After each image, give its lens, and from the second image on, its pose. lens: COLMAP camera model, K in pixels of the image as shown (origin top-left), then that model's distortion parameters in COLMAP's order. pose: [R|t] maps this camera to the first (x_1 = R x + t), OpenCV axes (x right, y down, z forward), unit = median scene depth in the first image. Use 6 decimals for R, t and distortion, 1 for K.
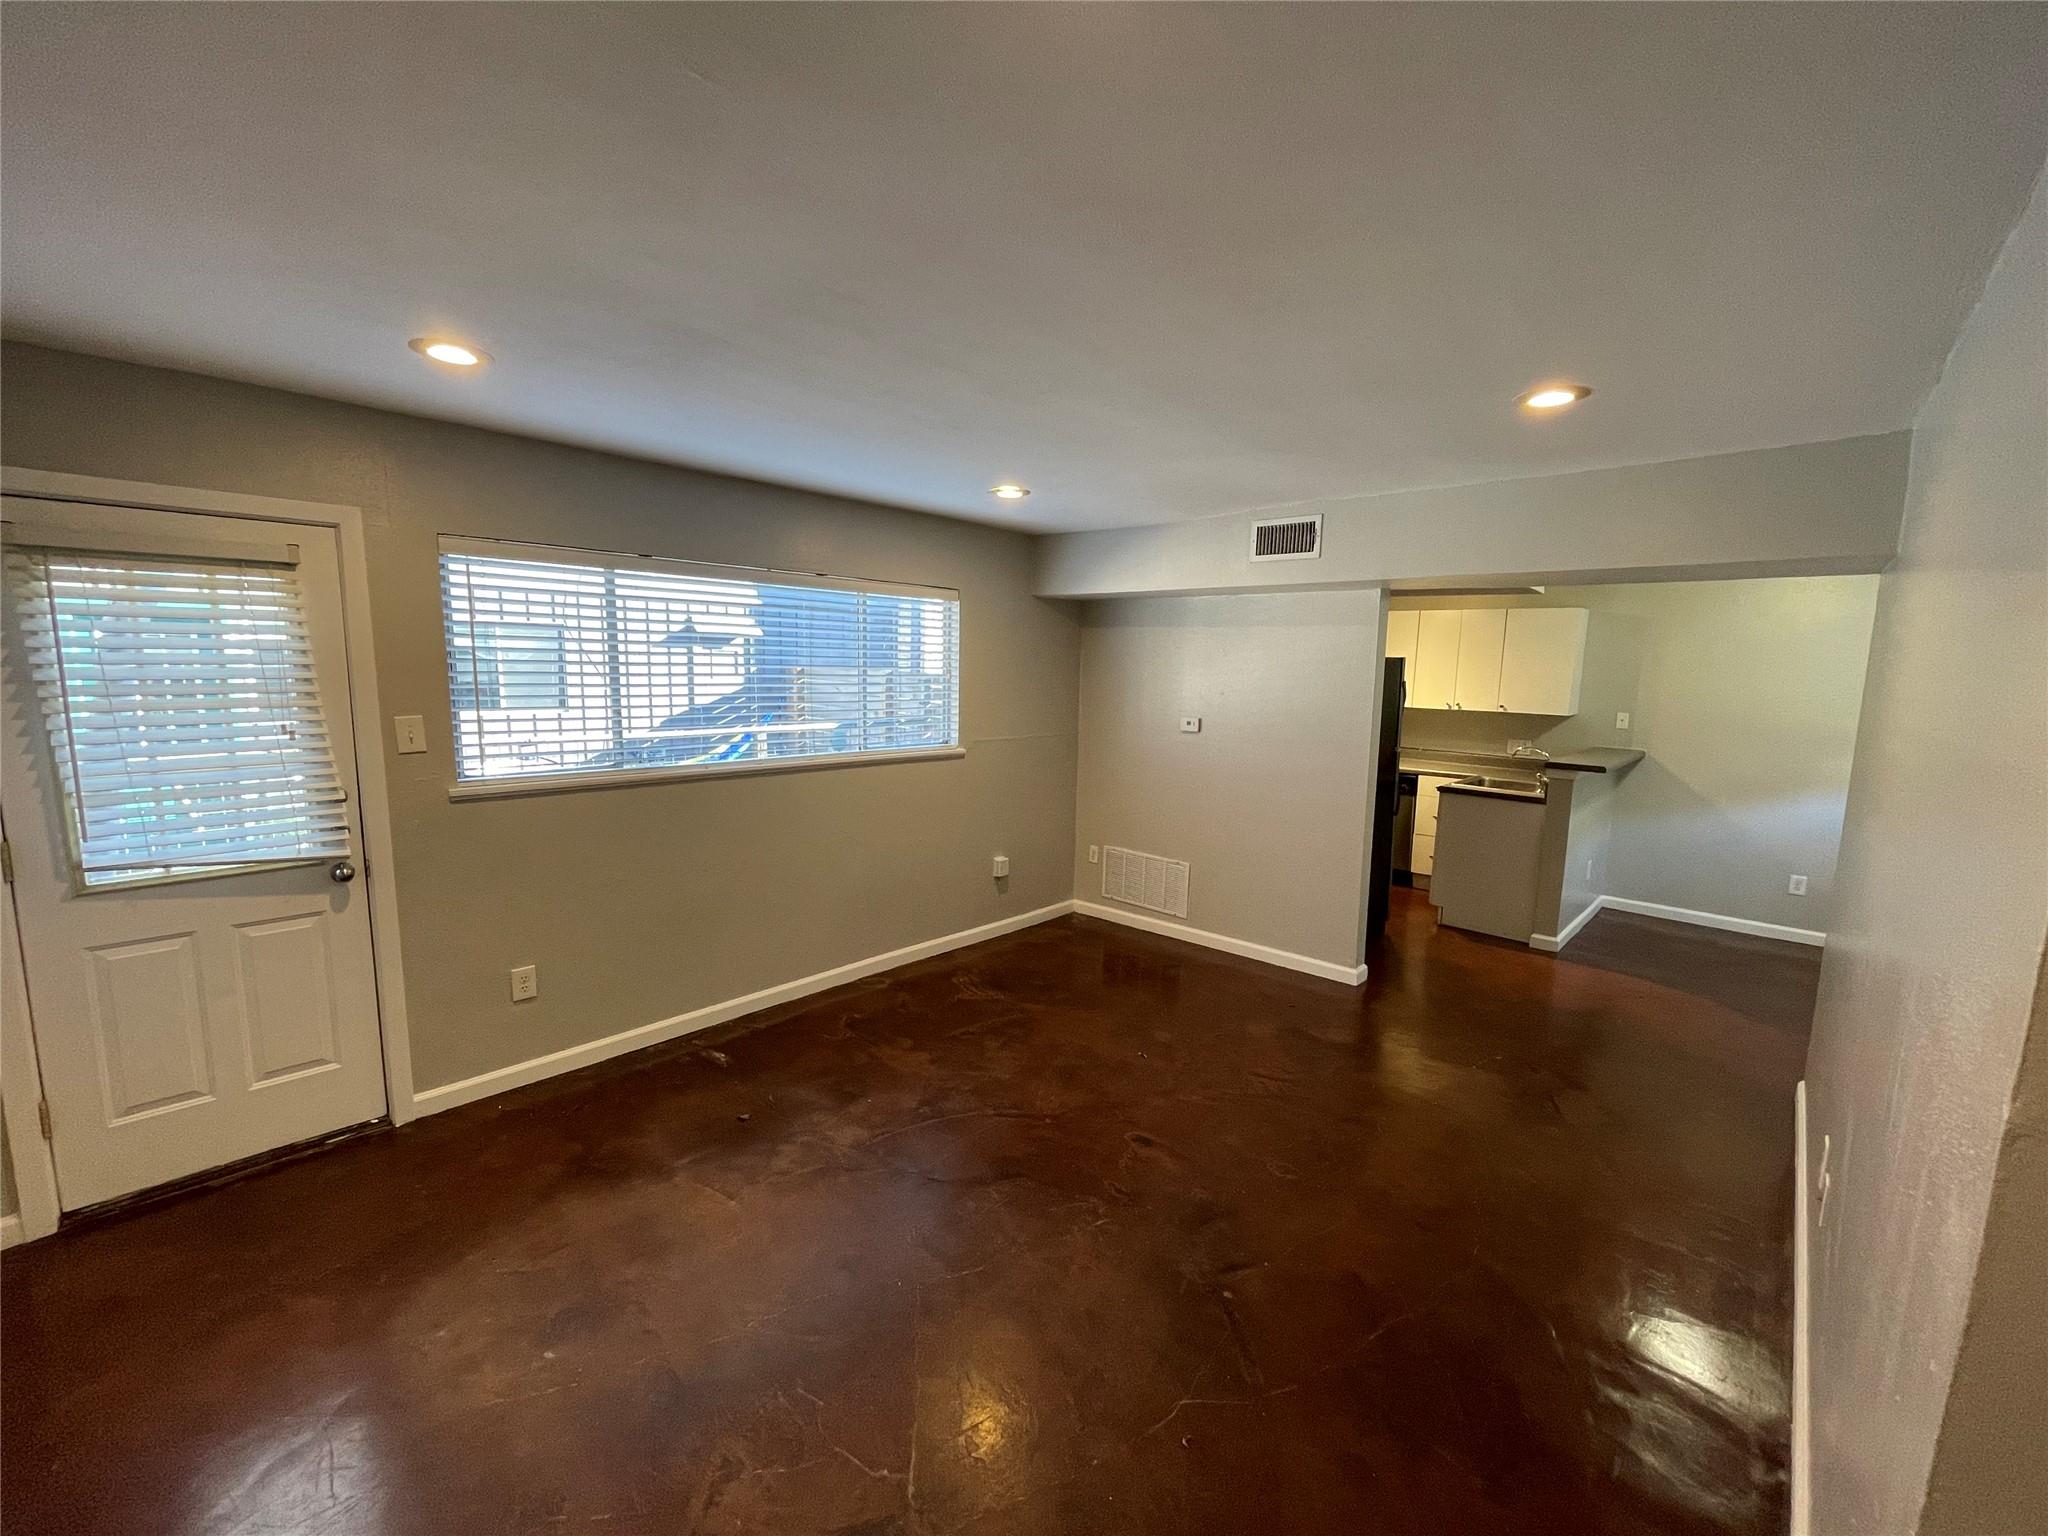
lens RADIAL K [[827.9, 0, 1031.5], [0, 827.9, 771.9], [0, 0, 1]] dist [0.000348, -0.000073]
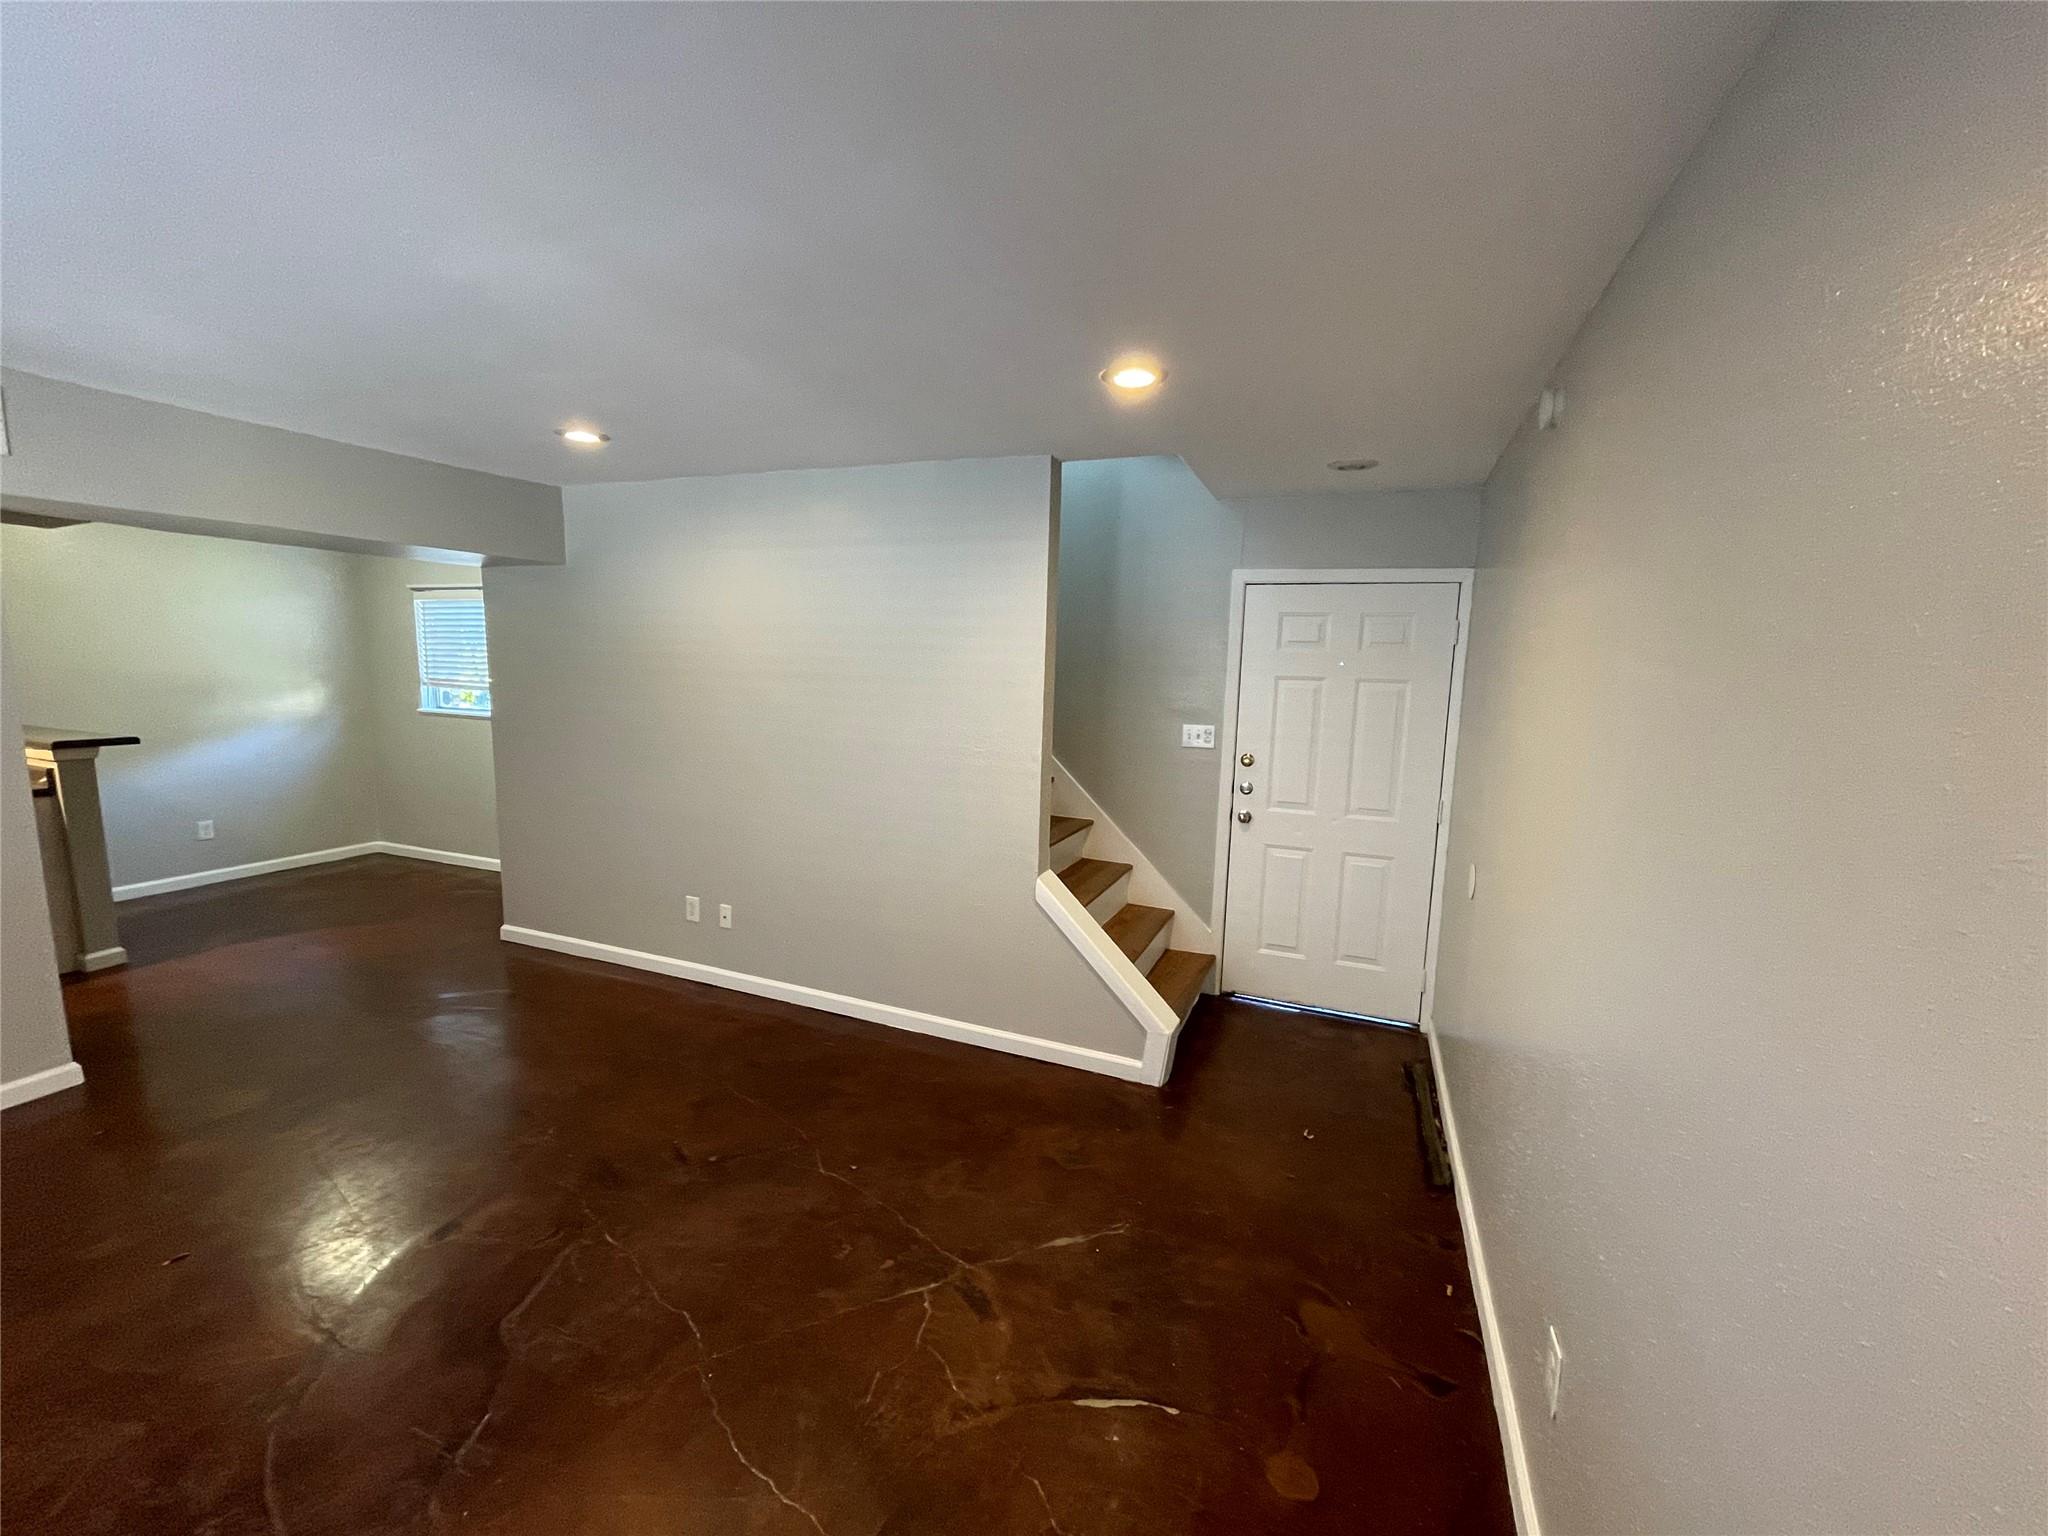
lens RADIAL K [[827.9, 0, 1031.5], [0, 827.9, 771.9], [0, 0, 1]] dist [0.000348, -0.000073]
pose [[-0.351020, -0.163183, 0.922039, -0.395430], [0.095449, 0.973333, 0.208598, -0.053878], [-0.931491, 0.161230, -0.326083, 0.359463]]
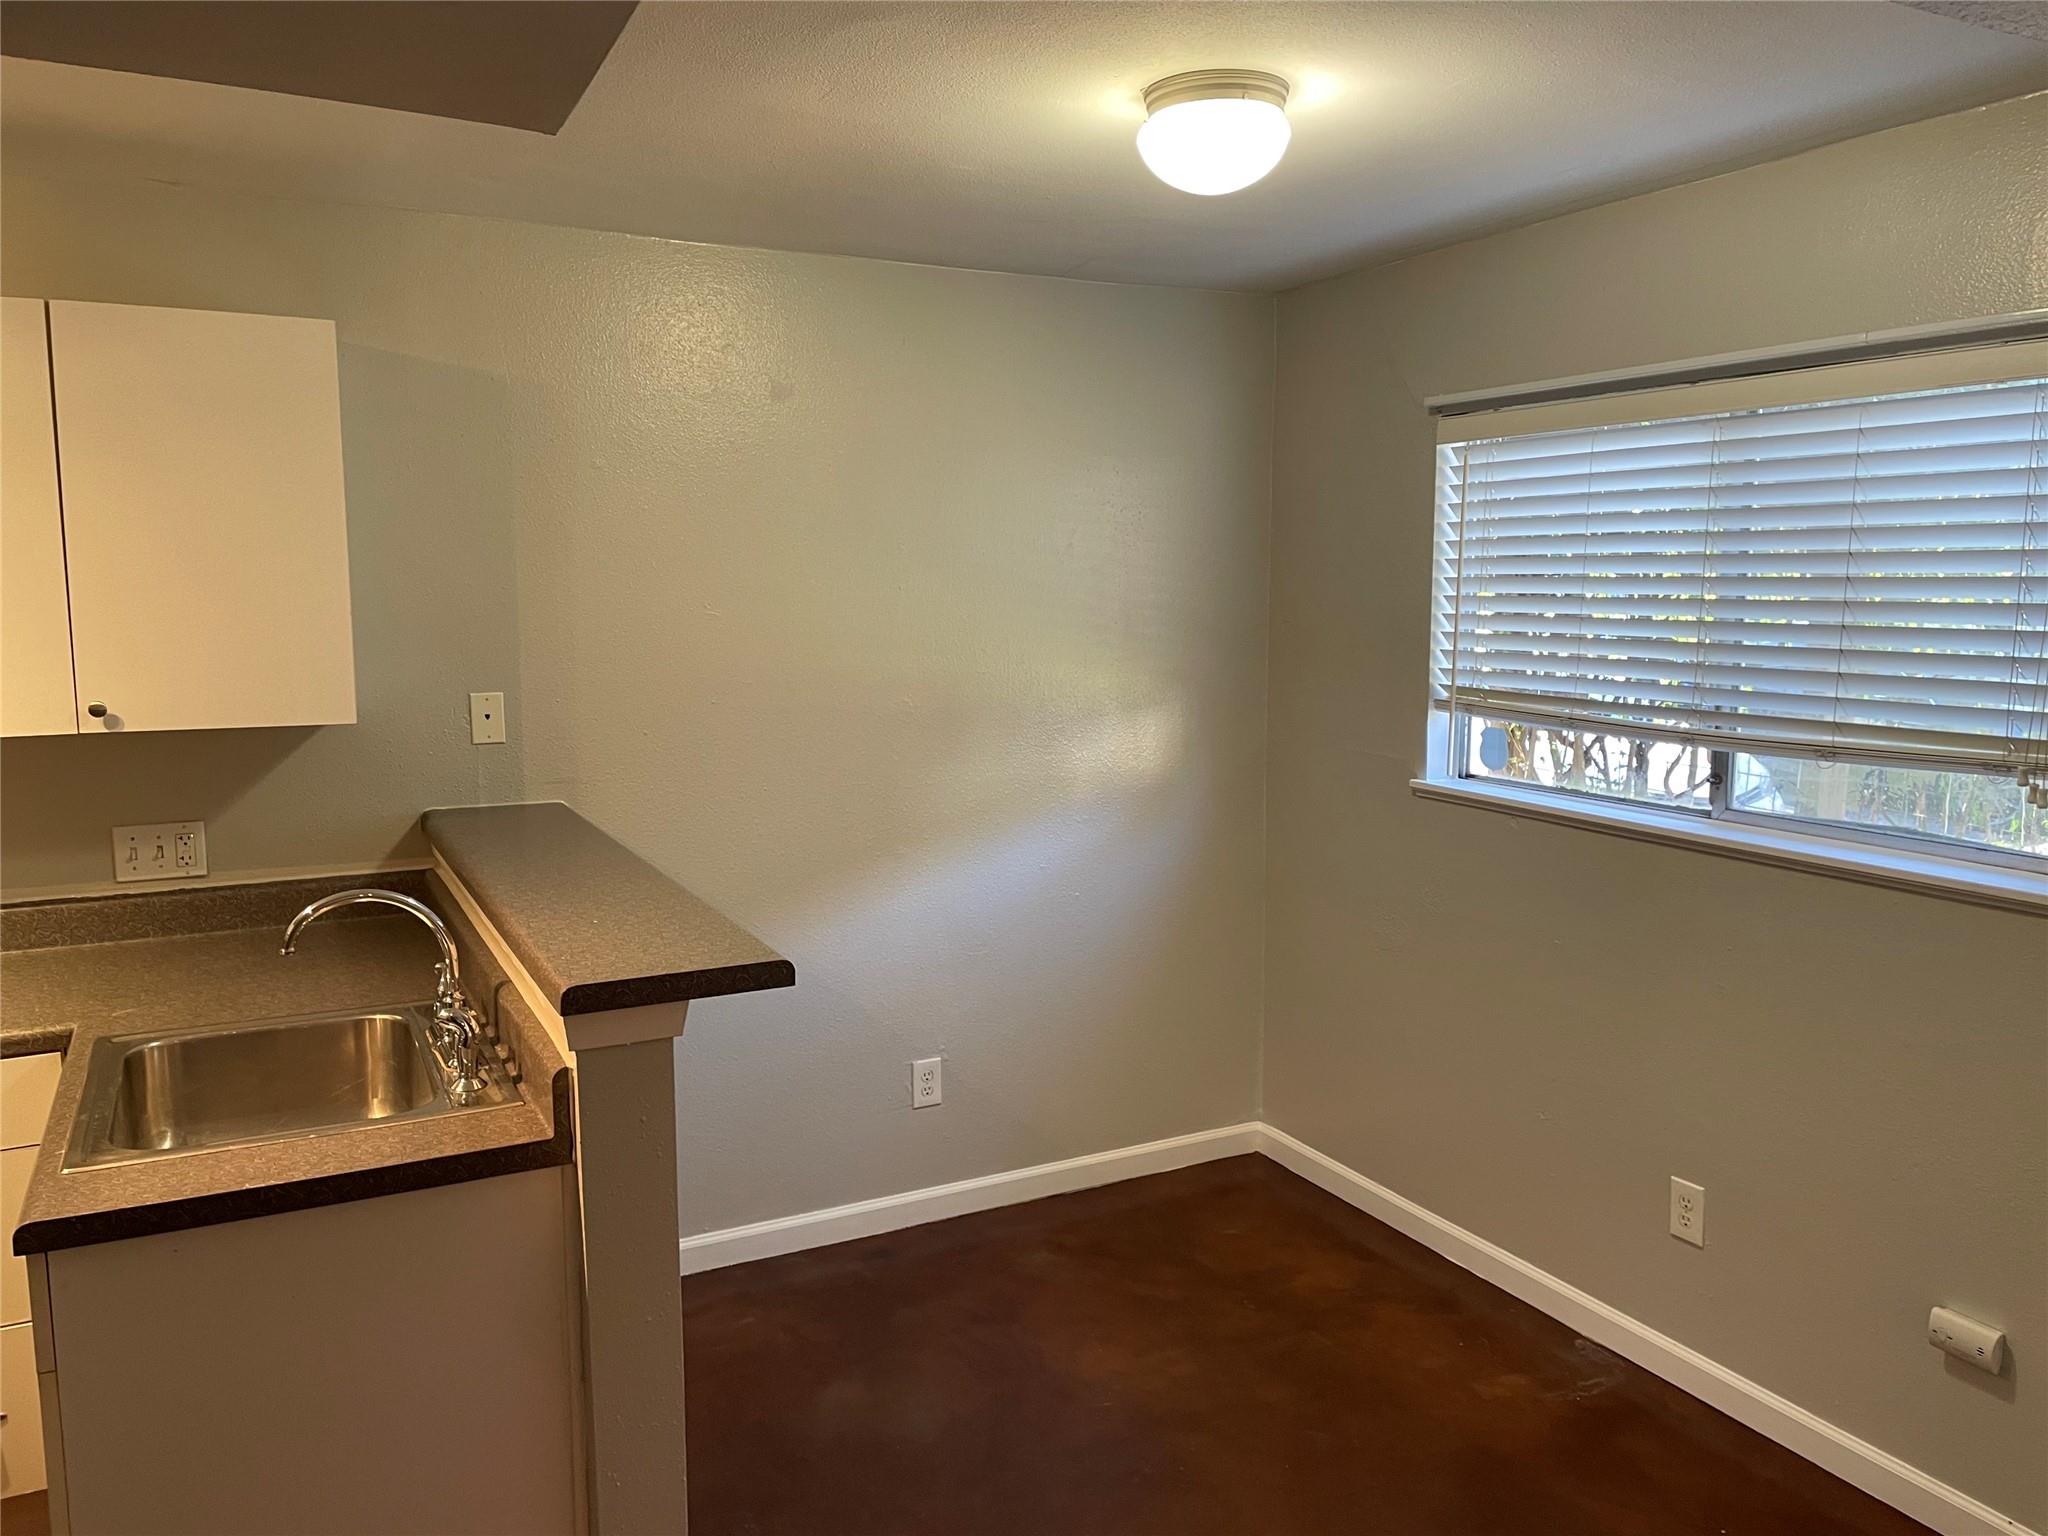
lens RADIAL K [[1535.8, 0, 1024.0], [0, 1535.8, 768.0], [0, 0, 1]] dist [0.077075, -0.122544]
pose [[0.349023, -0.145974, 0.925675, 0.277572], [0.139466, 0.984884, 0.102726, -0.082582], [-0.926678, 0.093247, 0.364105, 0.675506]]
